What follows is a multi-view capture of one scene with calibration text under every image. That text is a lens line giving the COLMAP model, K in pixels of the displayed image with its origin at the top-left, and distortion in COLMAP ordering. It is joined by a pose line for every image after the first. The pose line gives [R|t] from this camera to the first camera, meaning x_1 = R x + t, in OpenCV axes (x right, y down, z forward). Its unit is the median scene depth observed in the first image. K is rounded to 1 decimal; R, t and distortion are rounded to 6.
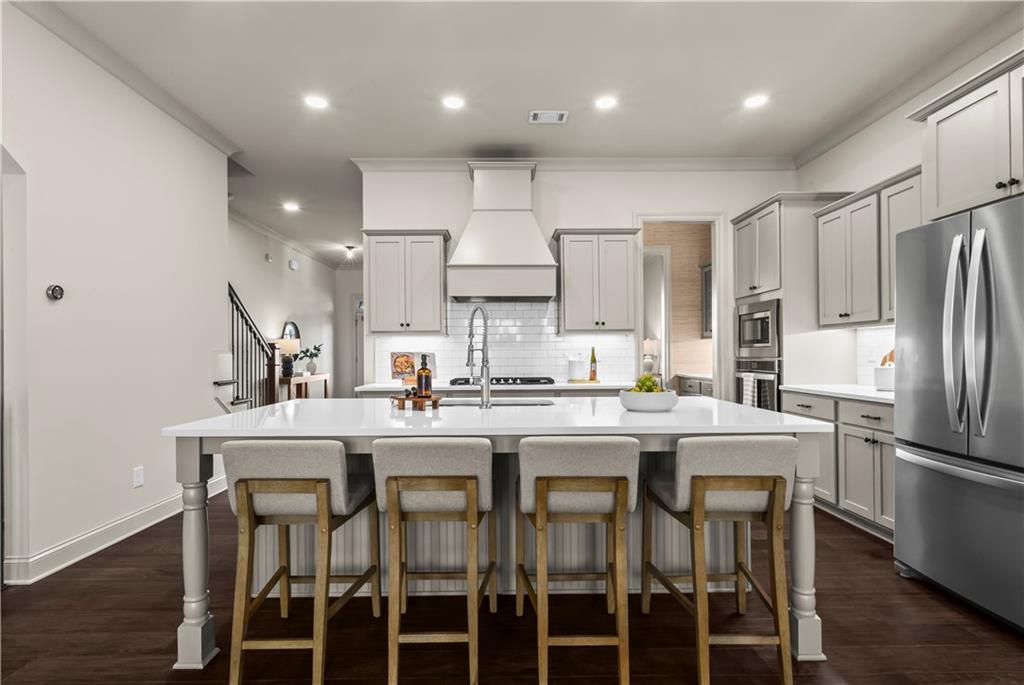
lens RADIAL K [[490.5, 0, 516.7], [0, 490.5, 352.3], [0, 0, 1]] dist [-0.002904, -0.000132]
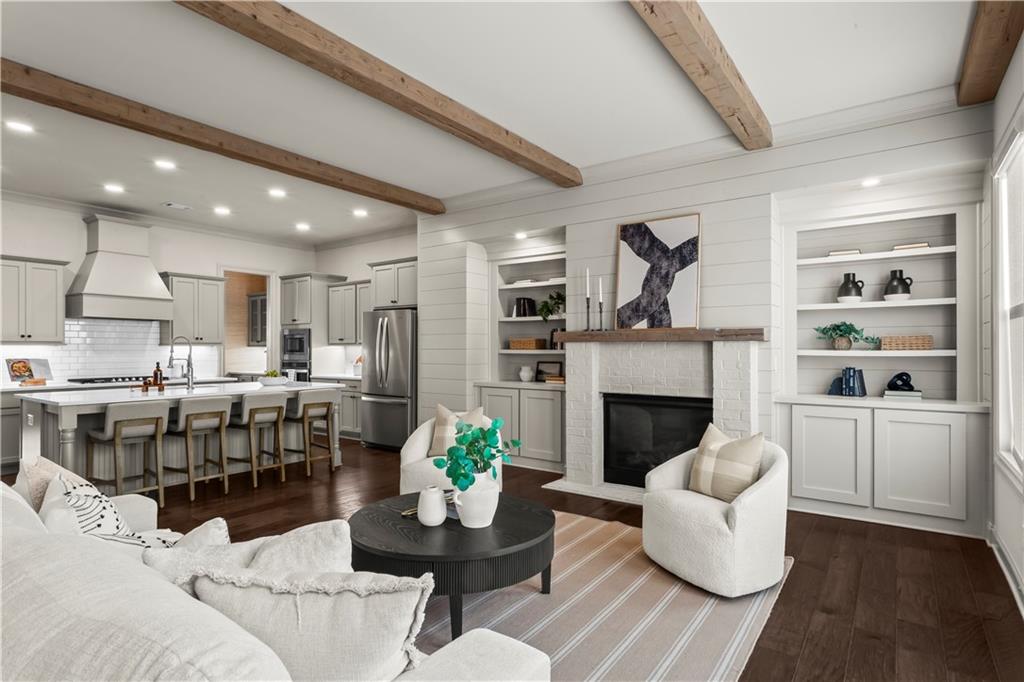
lens RADIAL K [[523.4, 0, 516.2], [0, 523.4, 347.3], [0, 0, 1]] dist [0.000111, 0.000255]
pose [[0.580098, 0.009916, 0.814486, -0.628962], [-0.006028, 0.999951, -0.007880, -0.028247], [-0.814524, -0.000338, 0.580129, -0.791230]]
